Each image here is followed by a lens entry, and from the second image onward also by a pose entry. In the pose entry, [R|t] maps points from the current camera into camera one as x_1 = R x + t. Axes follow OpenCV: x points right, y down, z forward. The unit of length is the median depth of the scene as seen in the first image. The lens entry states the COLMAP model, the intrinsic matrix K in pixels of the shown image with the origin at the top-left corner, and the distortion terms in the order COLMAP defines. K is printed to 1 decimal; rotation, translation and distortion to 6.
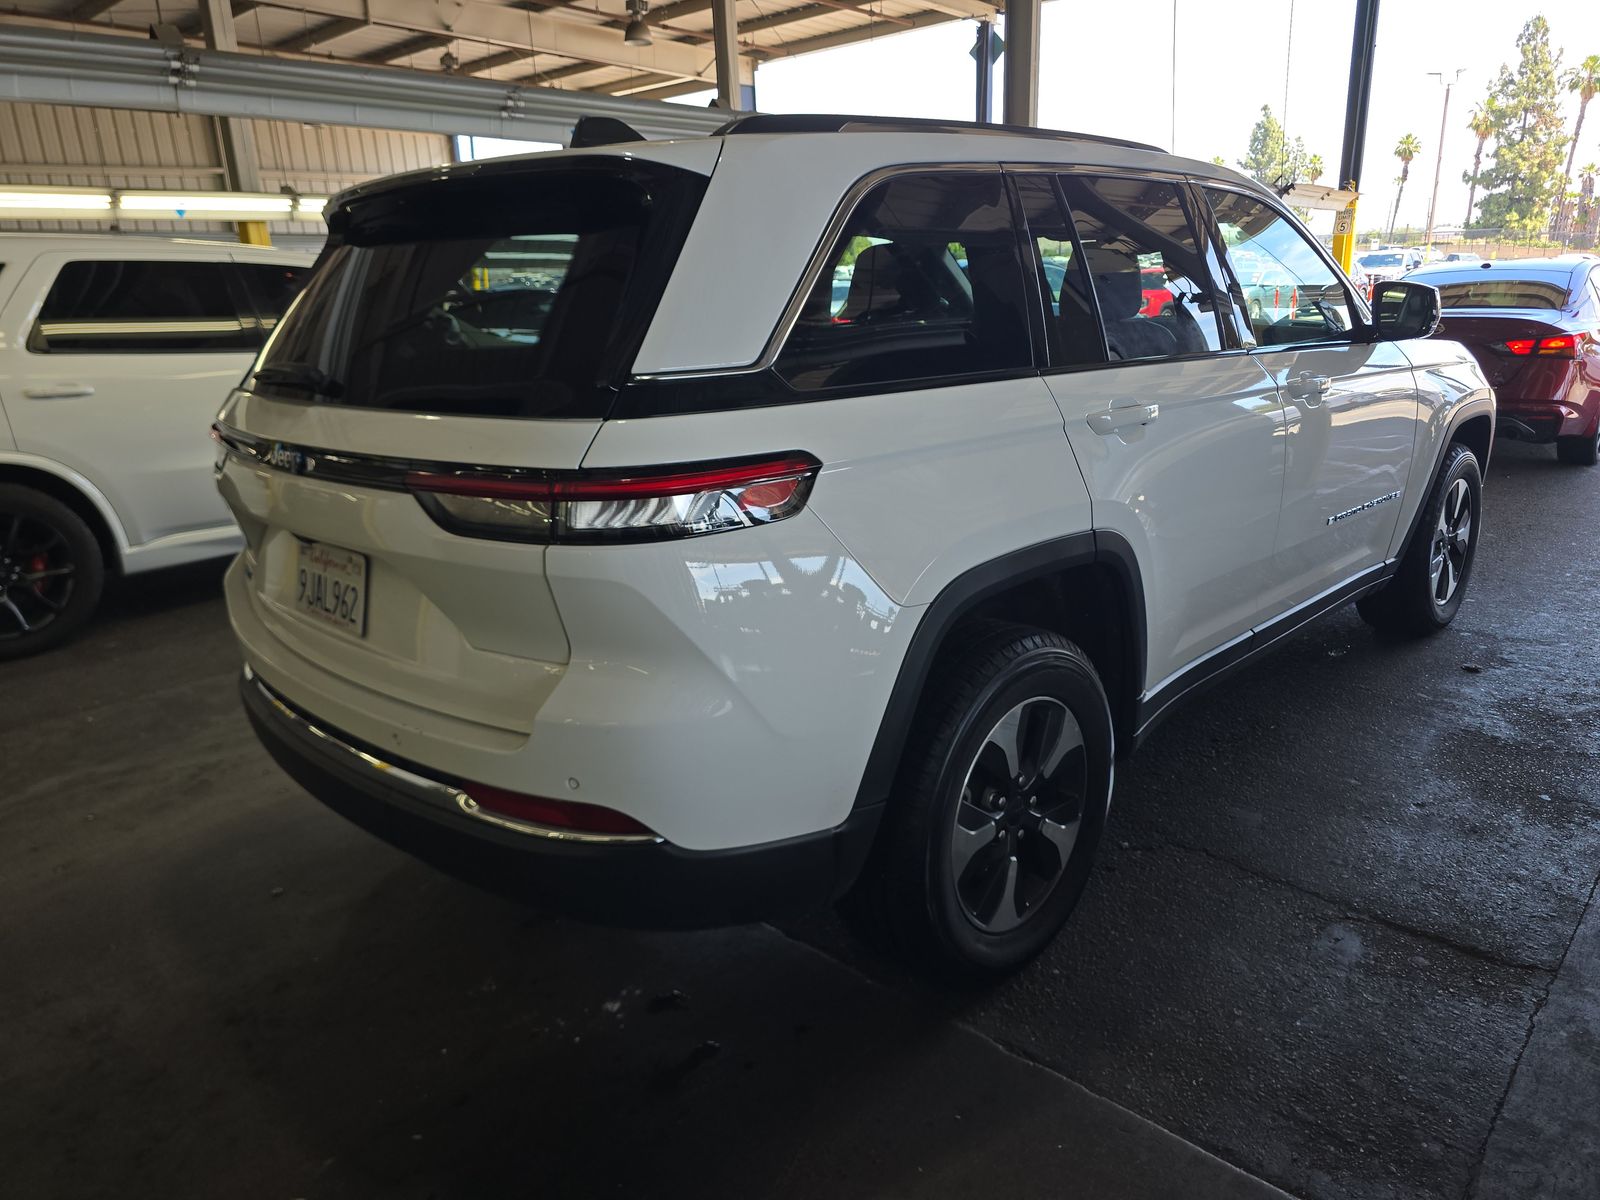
lens RADIAL K [[1097.6, 0, 812.3], [0, 1097.6, 601.6], [0, 0, 1]] dist [0.008512, 0.003952]
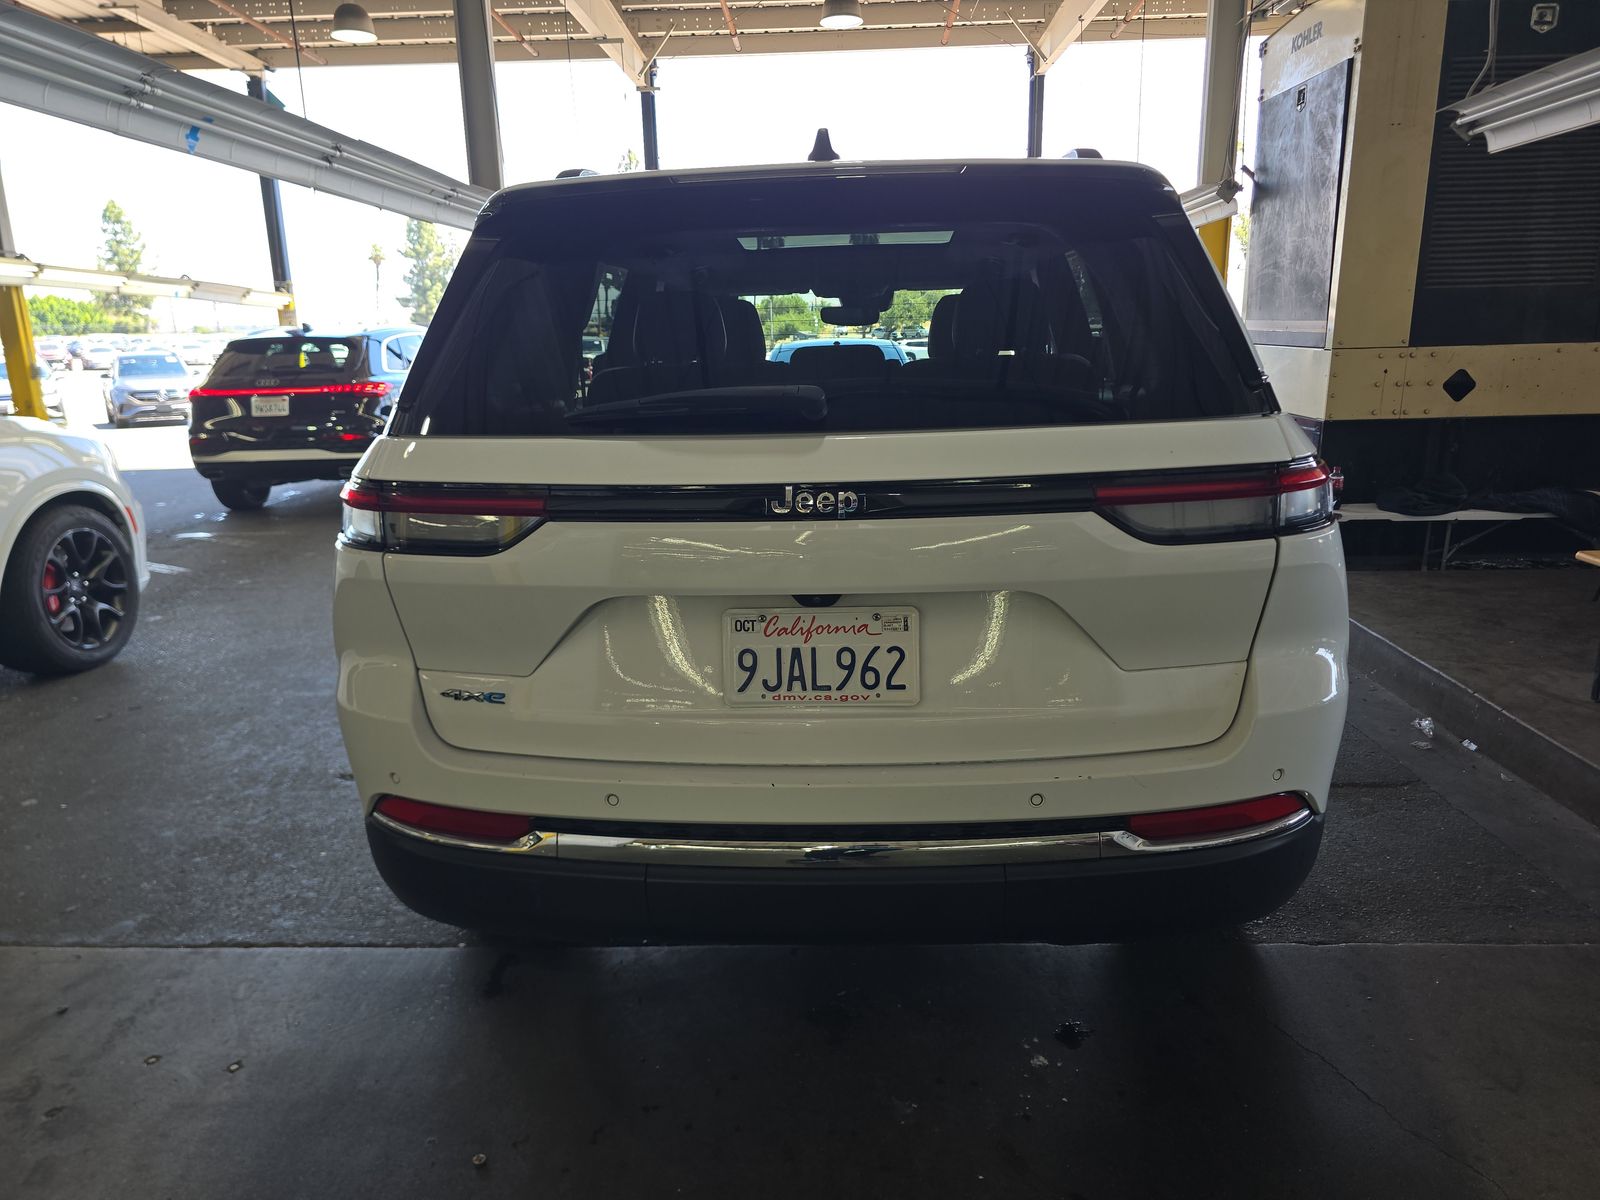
lens RADIAL K [[1097.6, 0, 812.3], [0, 1097.6, 601.6], [0, 0, 1]] dist [0.008512, 0.003952]
pose [[0.757326, -0.137416, 0.638416, -0.922216], [0.182990, 0.983100, -0.005466, -0.049463], [-0.626875, 0.120963, 0.769672, 0.369613]]
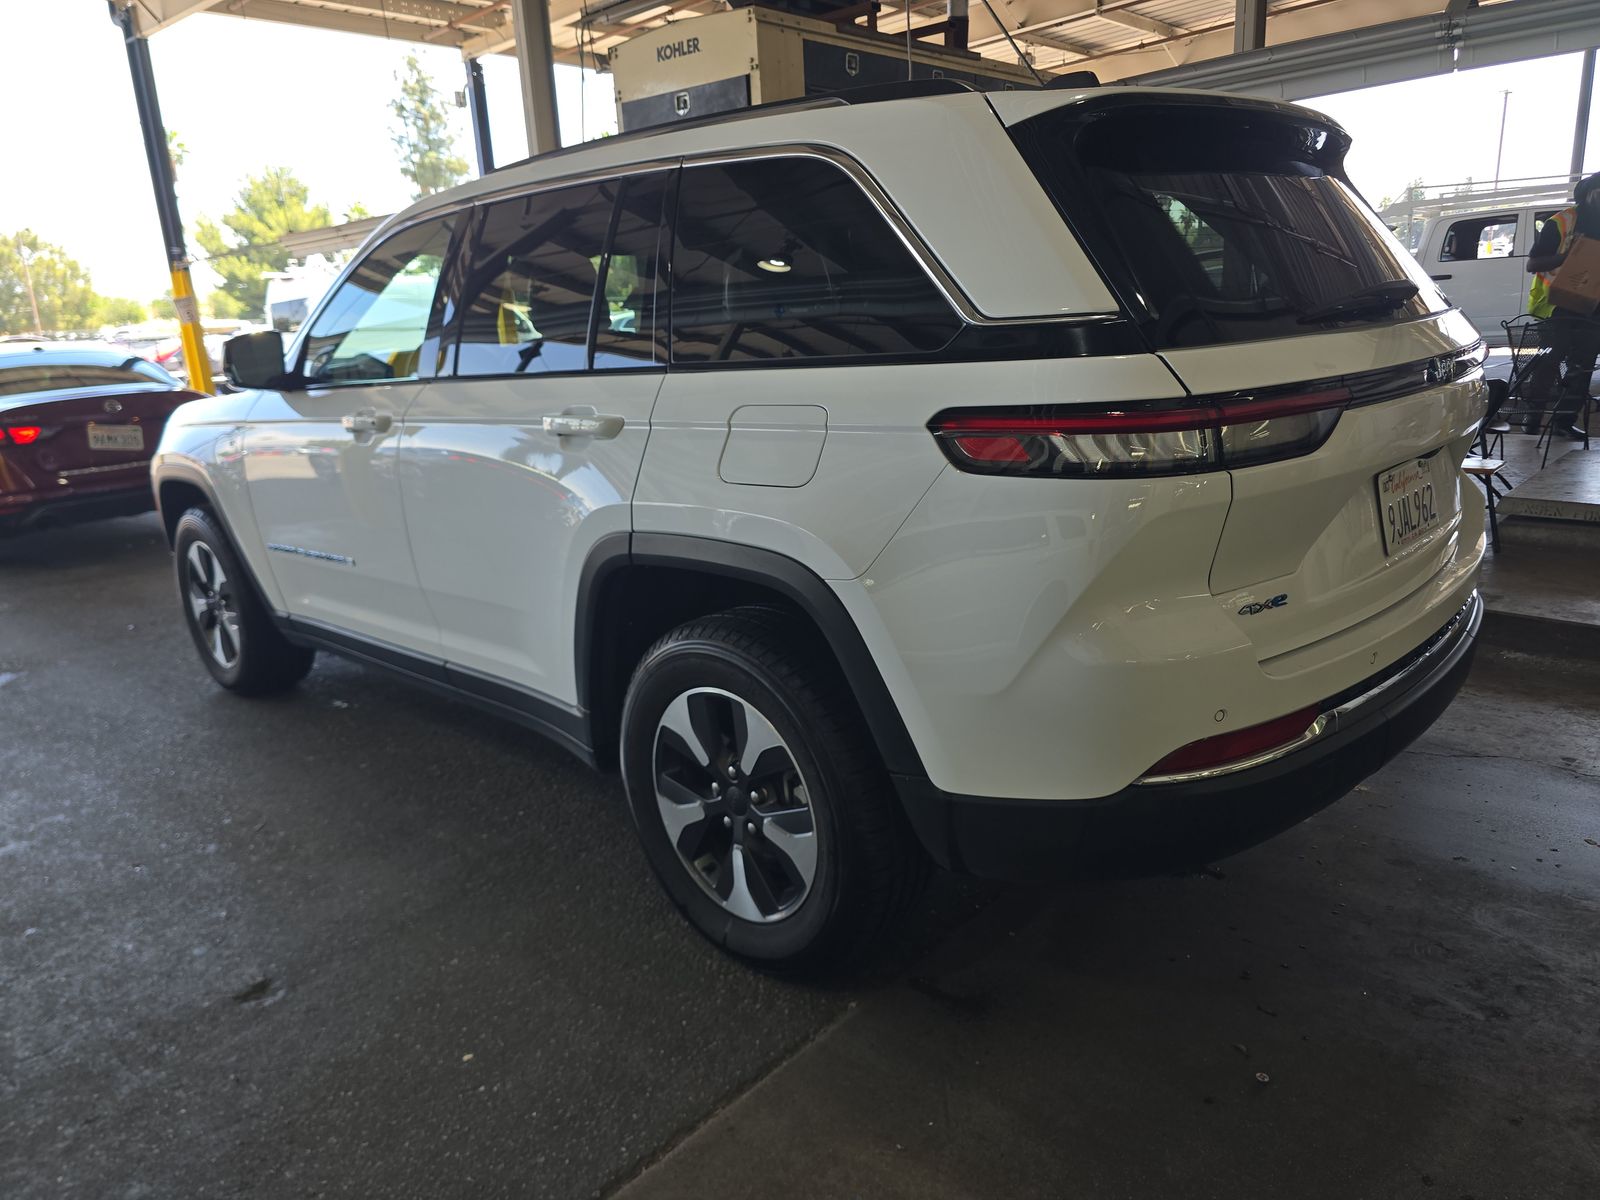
lens RADIAL K [[1097.6, 0, 812.3], [0, 1097.6, 601.6], [0, 0, 1]] dist [0.008512, 0.003952]
pose [[-0.018600, -0.226410, 0.973854, -1.393411], [0.335627, 0.916091, 0.219391, -0.328248], [-0.941811, 0.330932, 0.058950, 1.443060]]
